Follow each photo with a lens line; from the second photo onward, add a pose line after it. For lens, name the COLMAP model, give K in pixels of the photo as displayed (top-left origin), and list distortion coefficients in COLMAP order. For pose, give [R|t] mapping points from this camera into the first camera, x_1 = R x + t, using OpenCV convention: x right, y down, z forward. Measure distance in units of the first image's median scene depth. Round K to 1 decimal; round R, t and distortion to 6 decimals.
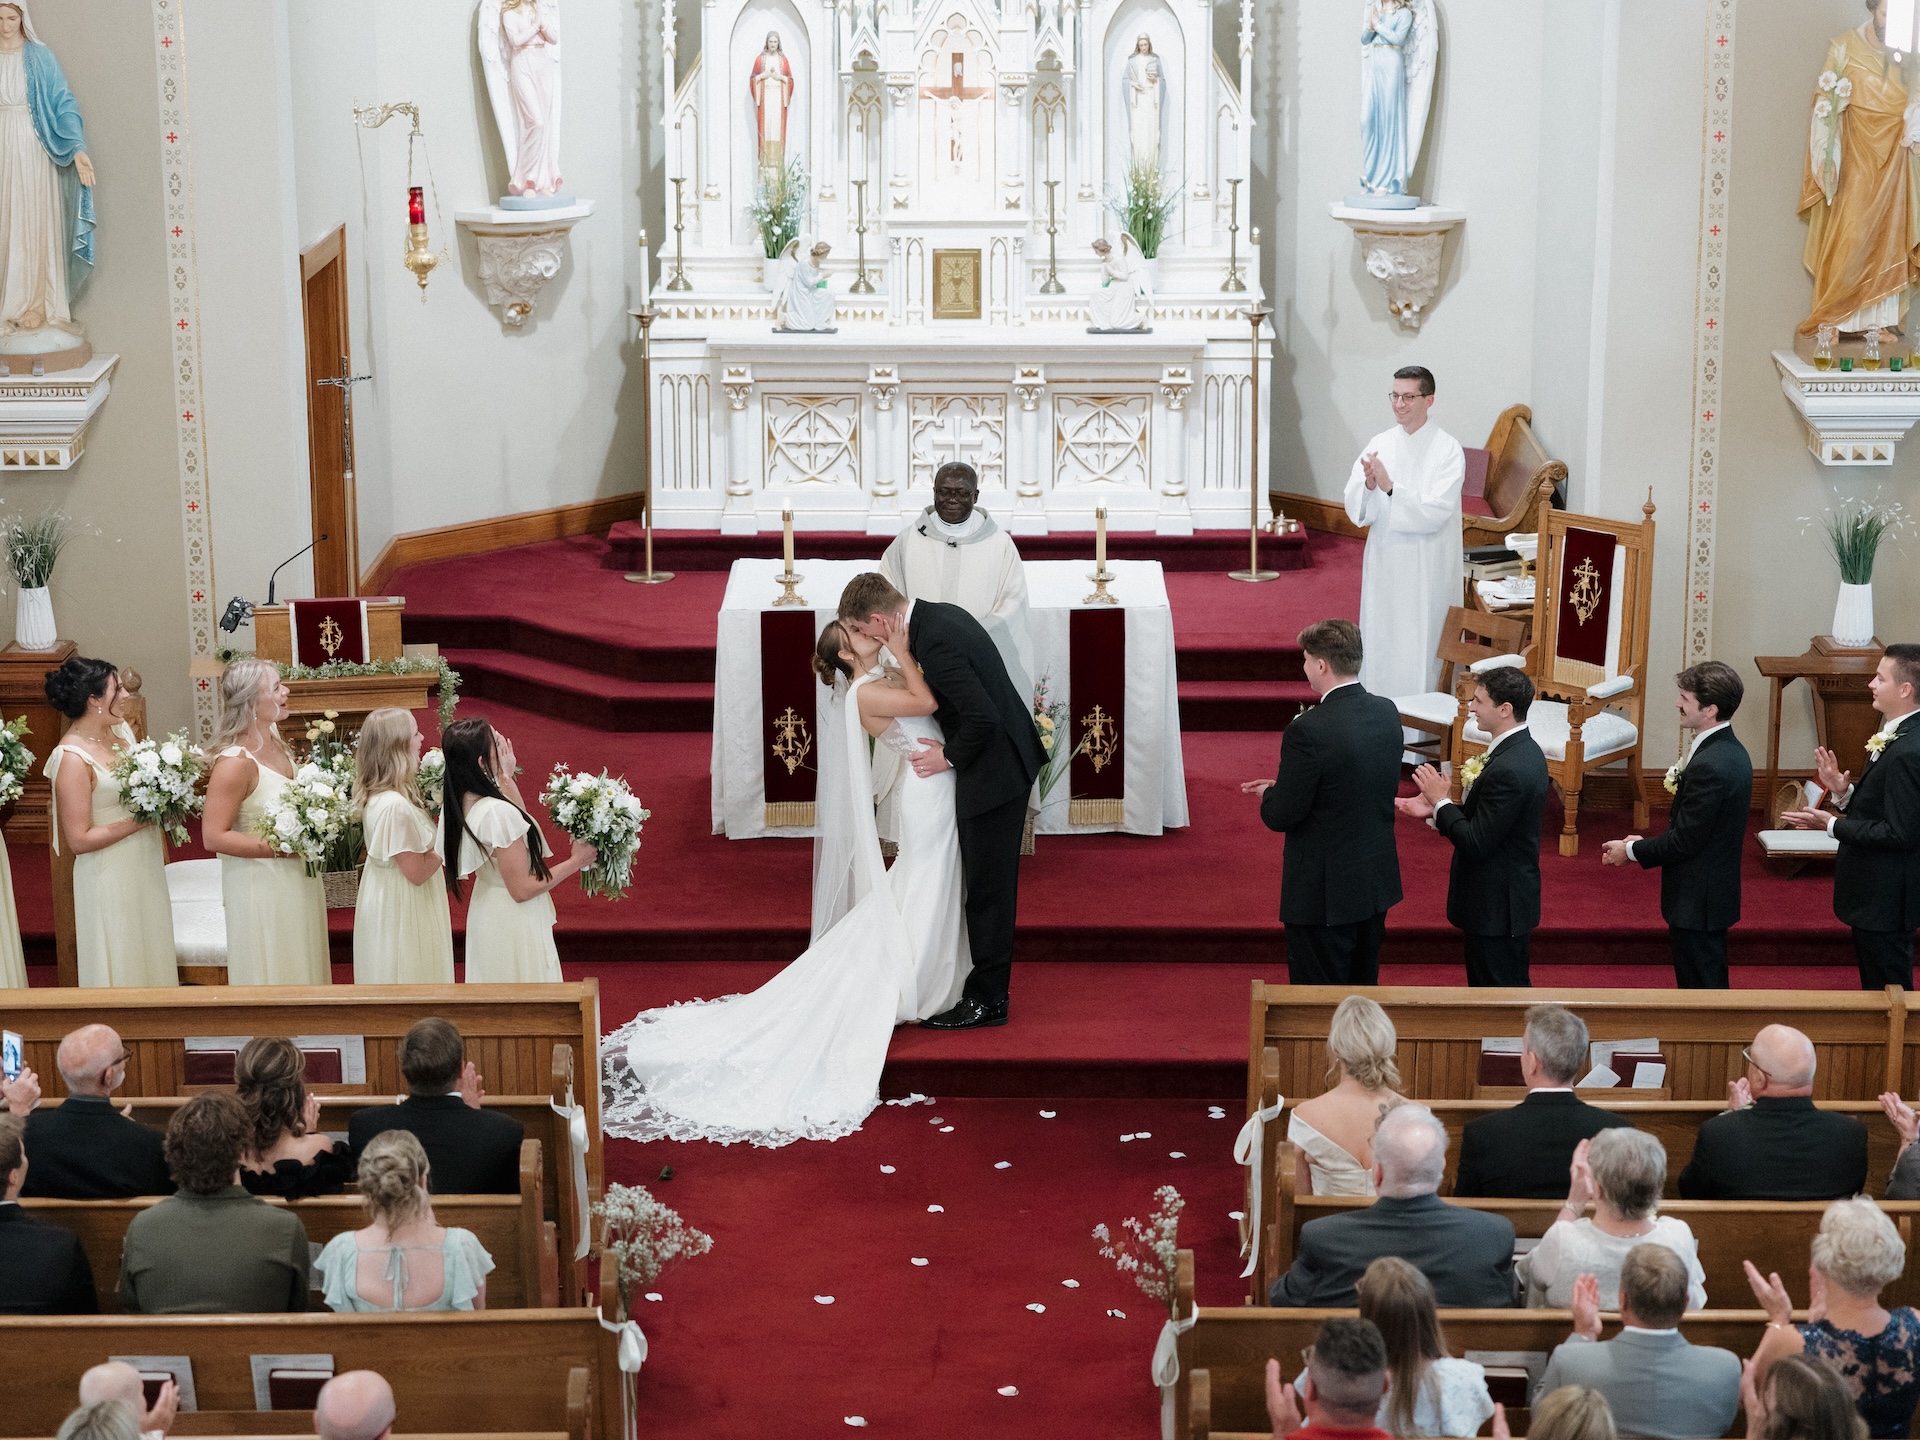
lens RADIAL K [[3765.3, 0, 963.9], [0, 3765.3, 722.0], [0, 0, 1]] dist [0.006511, 0.000000]
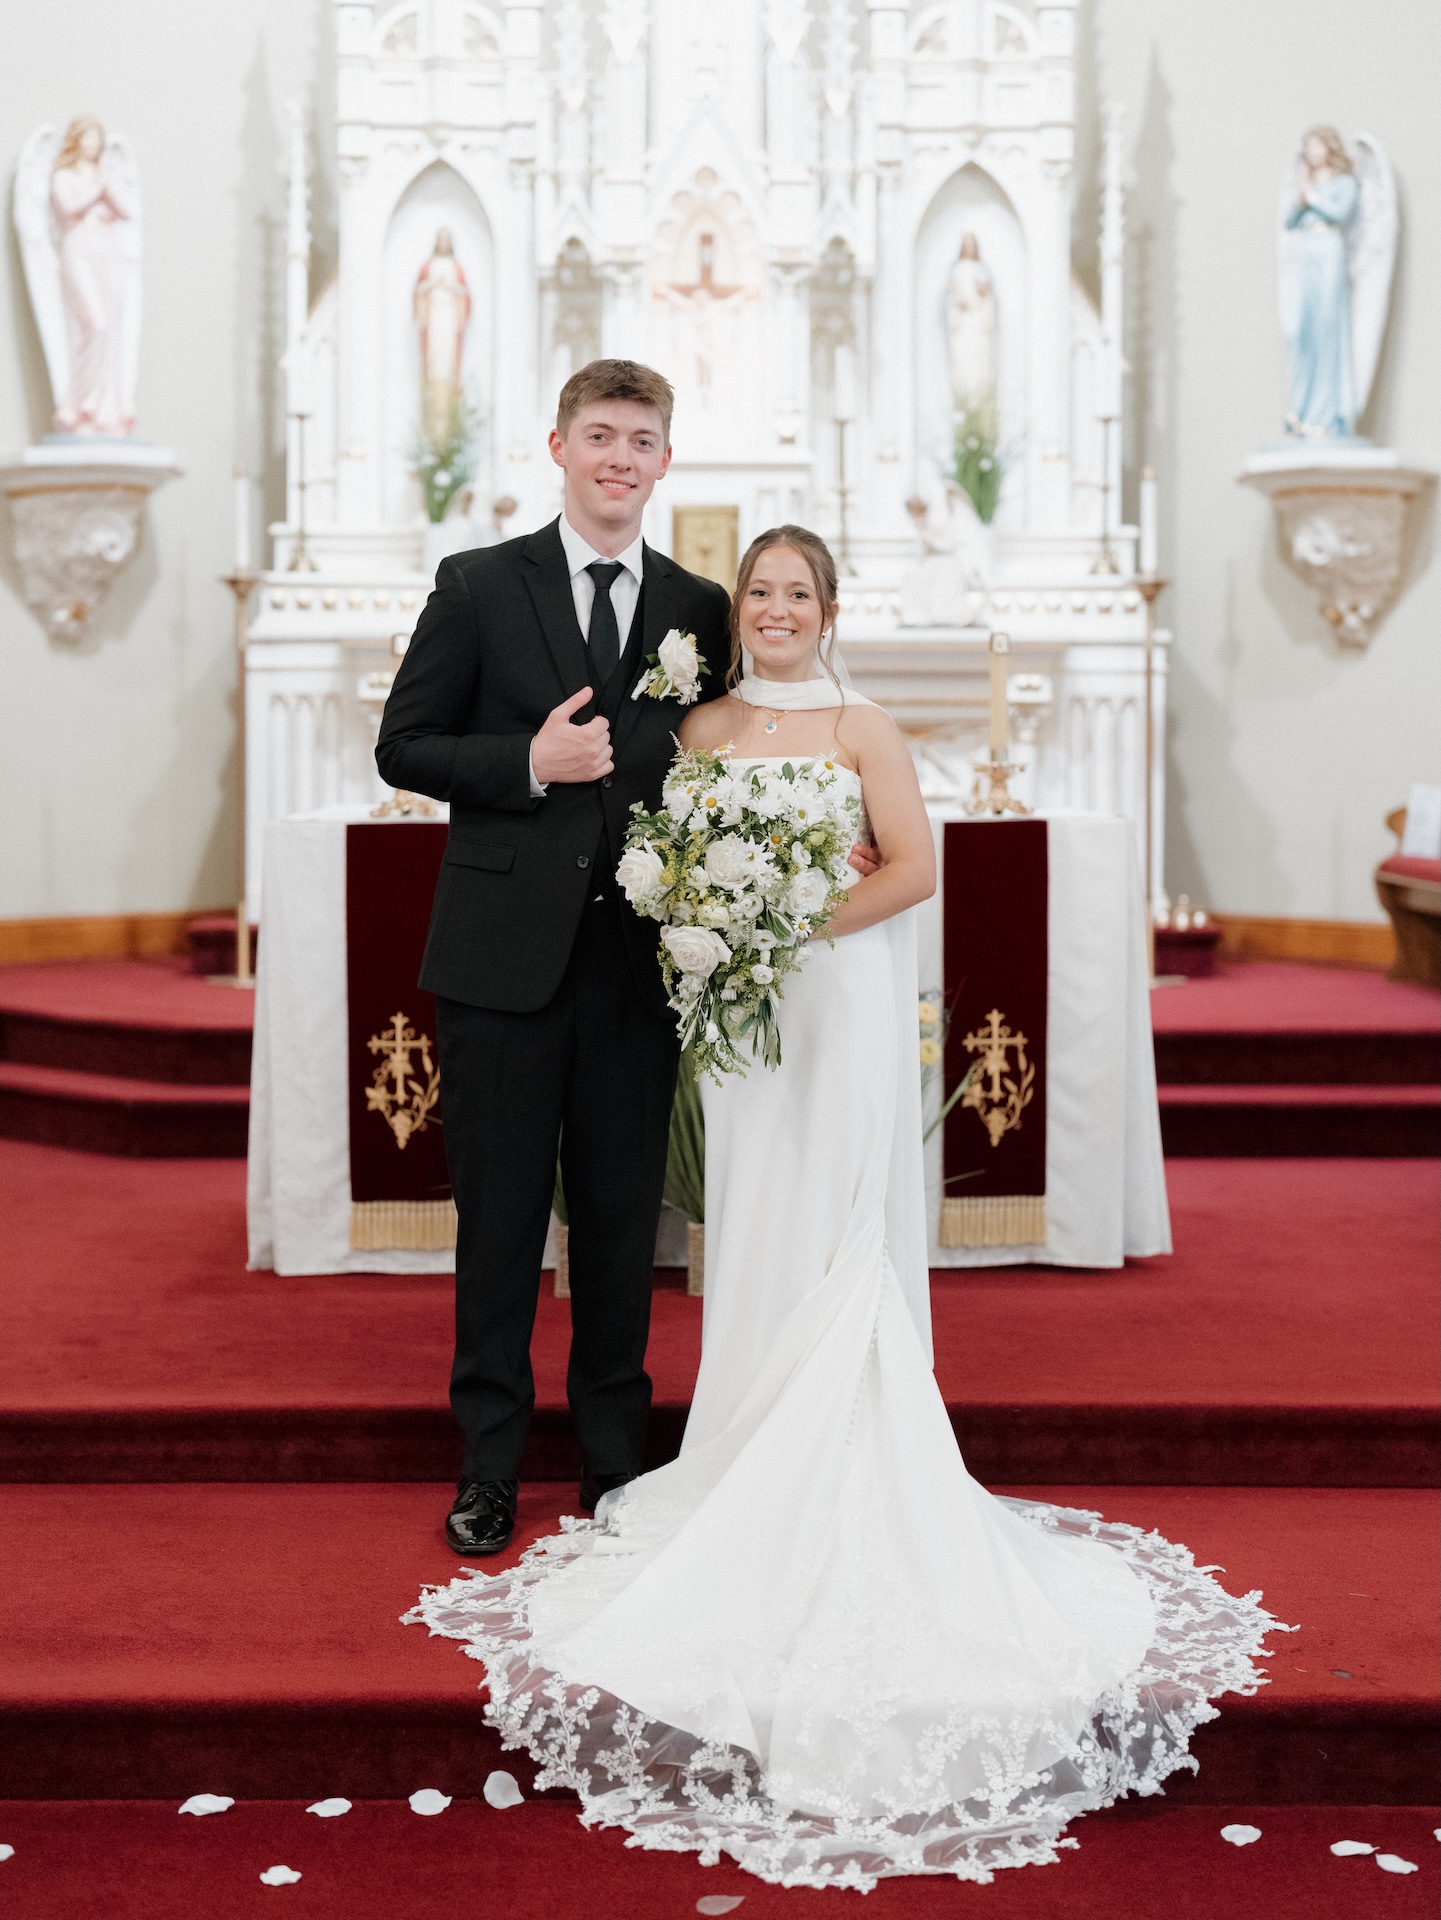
lens RADIAL K [[2971.8, 0, 708.4], [0, 2971.8, 954.5], [0, 0, 1]] dist [-0.018661, 0.000000]
pose [[0.999936, 0.003701, 0.010646, -0.006686], [-0.001841, 0.985497, -0.169681, 0.046076], [-0.011120, 0.169651, 0.985442, 0.480351]]
